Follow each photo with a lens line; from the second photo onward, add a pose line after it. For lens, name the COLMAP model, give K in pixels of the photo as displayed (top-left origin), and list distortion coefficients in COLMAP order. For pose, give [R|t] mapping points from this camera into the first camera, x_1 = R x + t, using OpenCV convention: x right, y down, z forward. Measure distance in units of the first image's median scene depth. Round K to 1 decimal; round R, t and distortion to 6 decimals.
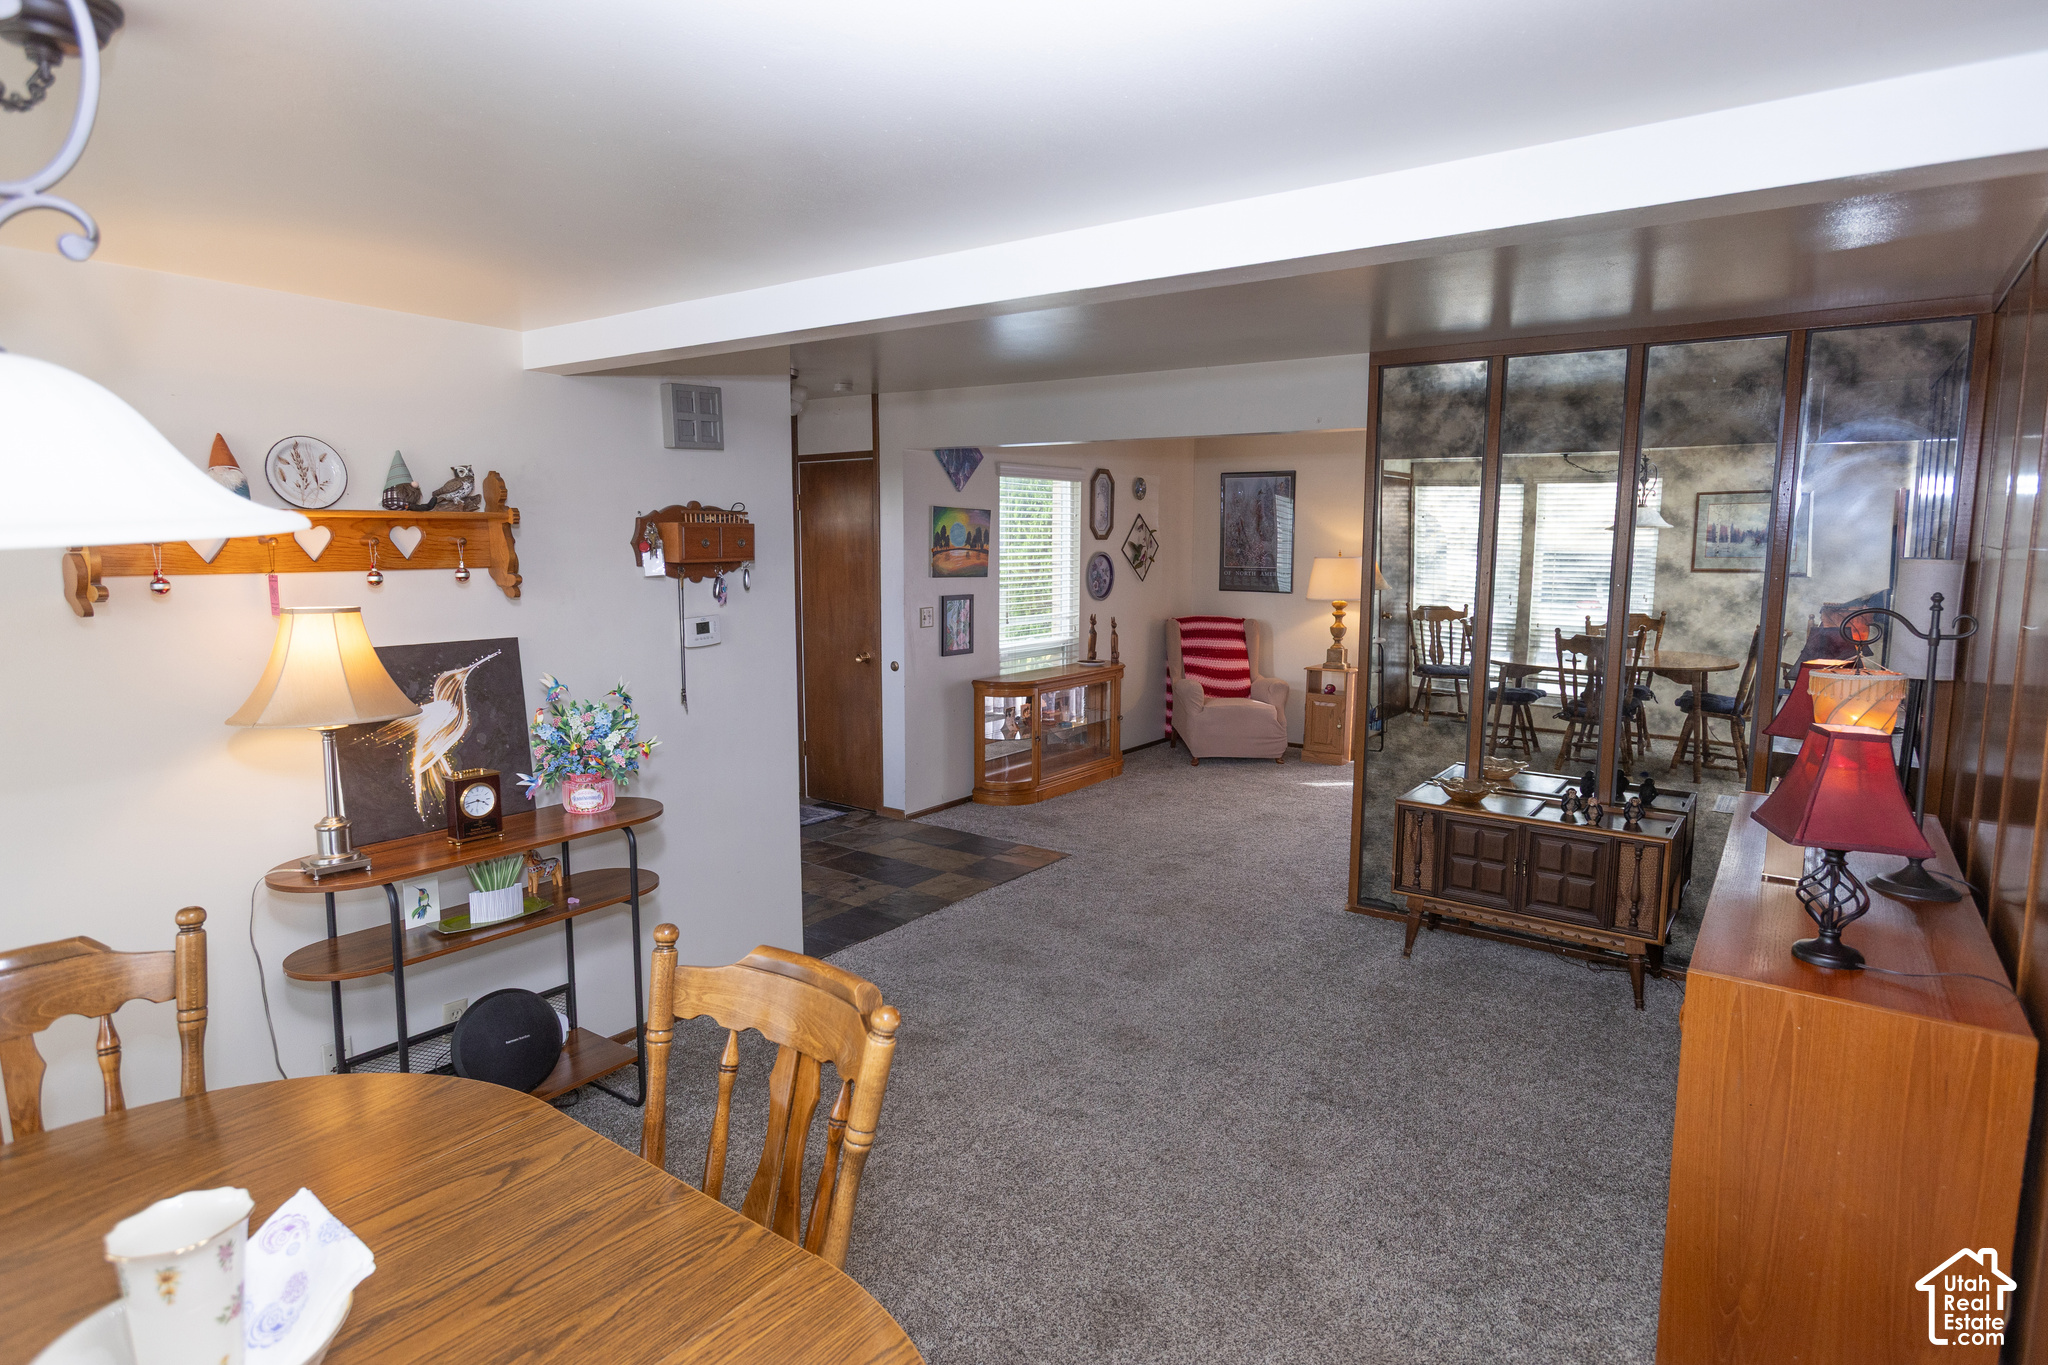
lens RADIAL K [[1119.7, 0, 1012.4], [0, 1119.7, 672.3], [0, 0, 1]] dist [0.012587, -0.004479]
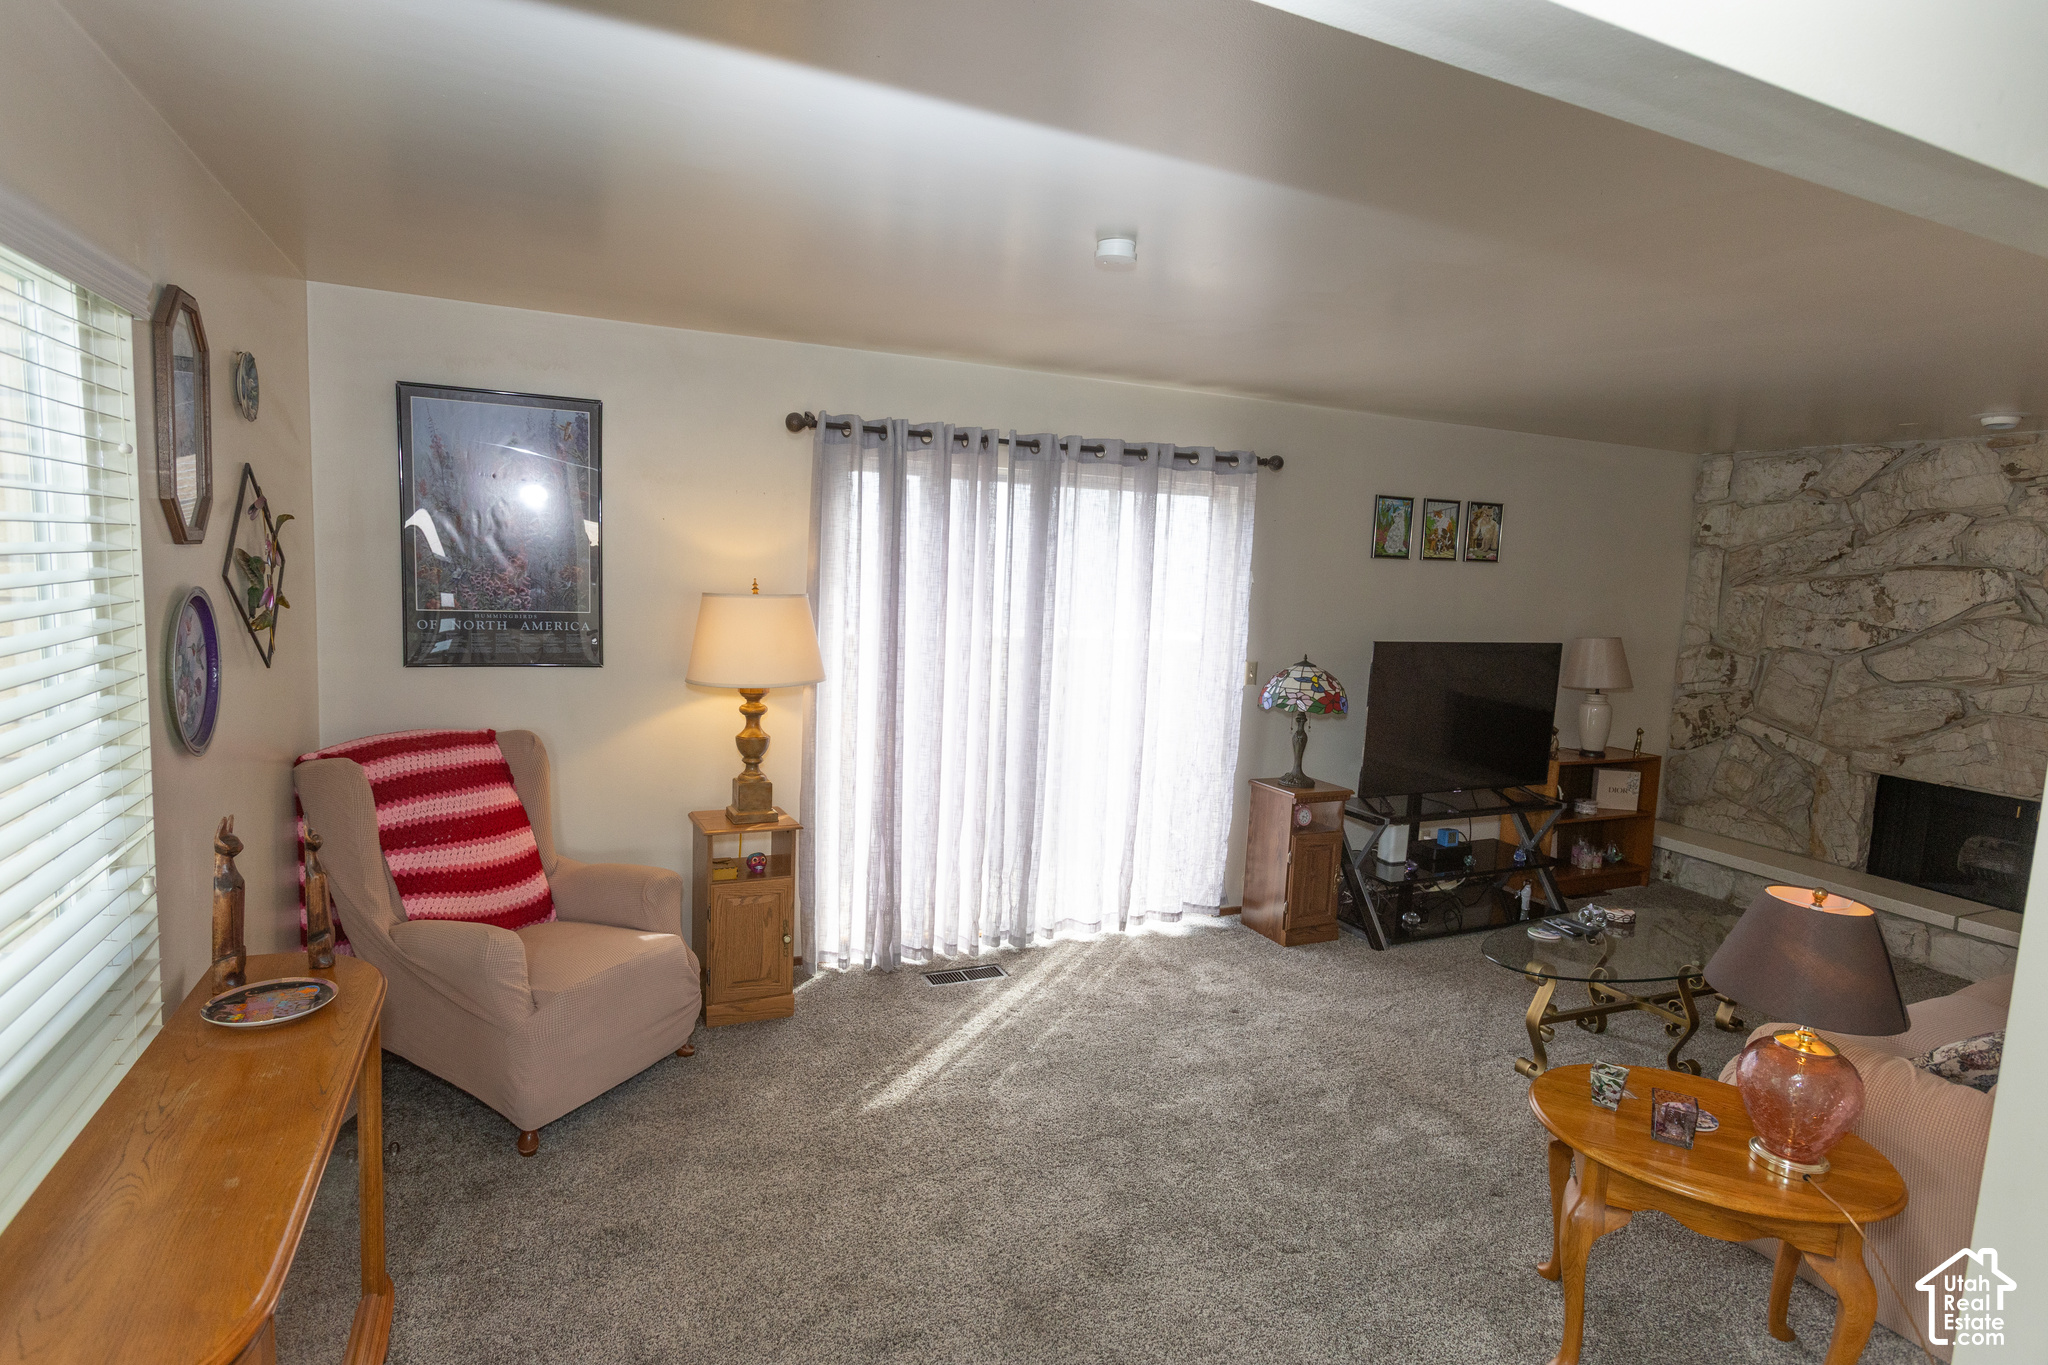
lens RADIAL K [[1053.5, 0, 1018.3], [0, 1053.5, 686.1], [0, 0, 1]] dist [0.000619, 0.000050]
pose [[0.482091, -0.087766, 0.871714, -0.120500], [0.067550, 0.995732, 0.062895, -0.189791], [-0.873513, 0.028563, 0.485961, 1.534662]]
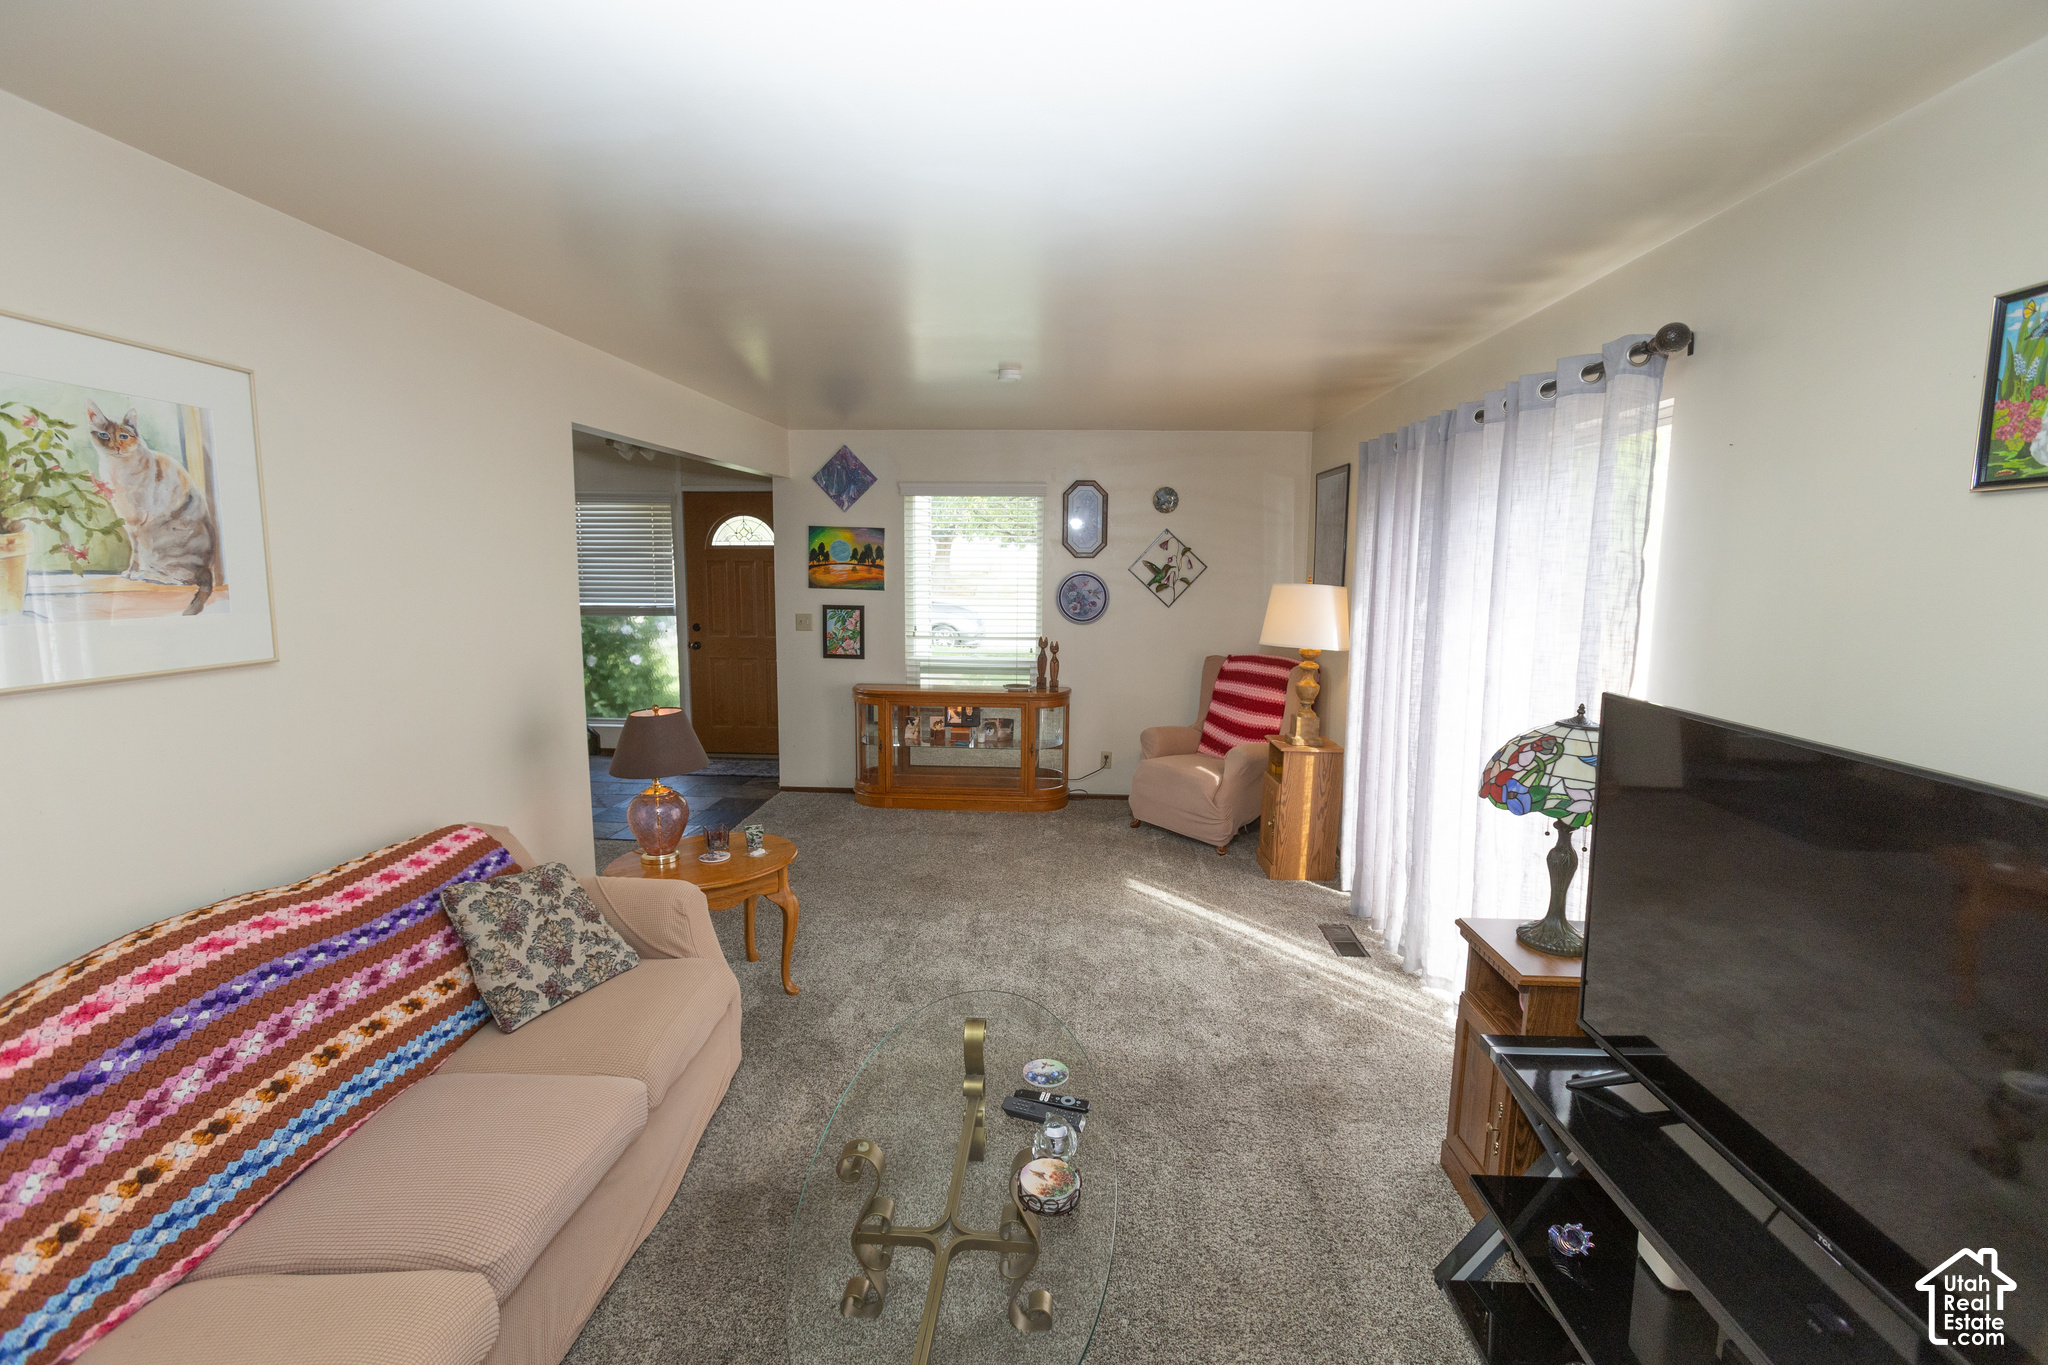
lens RADIAL K [[913.6, 0, 1030.8], [0, 913.6, 683.6], [0, 0, 1]] dist [-0.003694, 0.001153]
pose [[0.540857, 0.122935, -0.832082, 1.531257], [-0.110799, 0.991054, 0.074402, -0.150545], [0.833785, 0.051952, 0.549640, 1.244108]]
